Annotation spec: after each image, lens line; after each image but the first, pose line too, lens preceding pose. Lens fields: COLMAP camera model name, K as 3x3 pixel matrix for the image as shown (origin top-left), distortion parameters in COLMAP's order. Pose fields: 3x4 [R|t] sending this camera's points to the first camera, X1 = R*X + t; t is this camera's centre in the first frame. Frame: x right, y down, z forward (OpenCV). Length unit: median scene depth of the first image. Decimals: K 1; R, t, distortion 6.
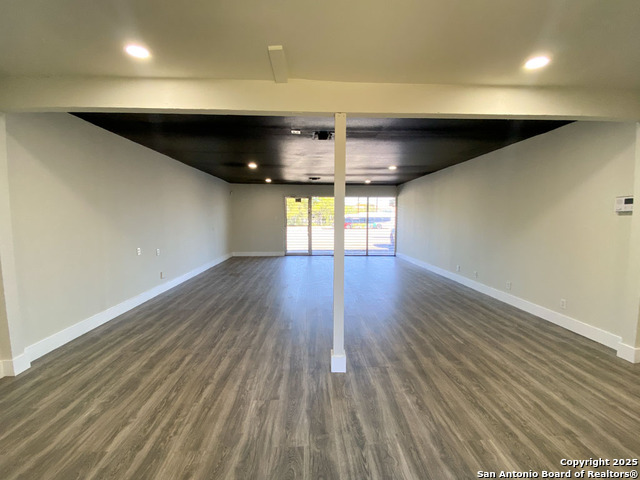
lens RADIAL K [[274.8, 0, 319.4], [0, 274.8, 242.4], [0, 0, 1]] dist [-0.014364, -0.002651]
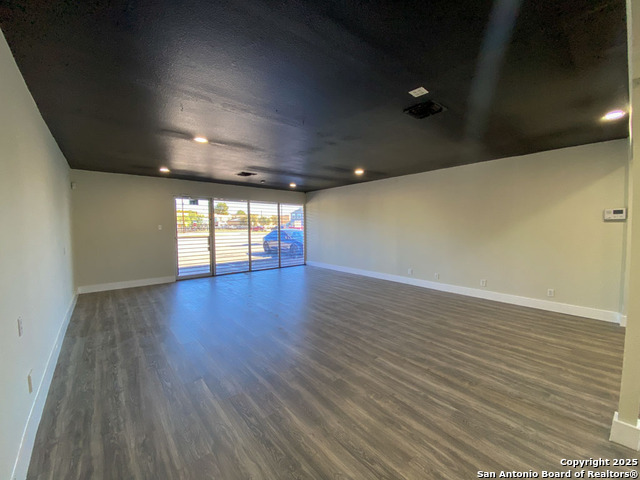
lens RADIAL K [[262.2, 0, 319.2], [0, 262.2, 238.2], [0, 0, 1]] dist [-0.003413, -0.004278]
pose [[0.789952, -0.038247, 0.611975, -0.739201], [0.062024, 0.997918, -0.017694, -0.076642], [-0.610024, 0.051935, 0.790679, 0.755075]]
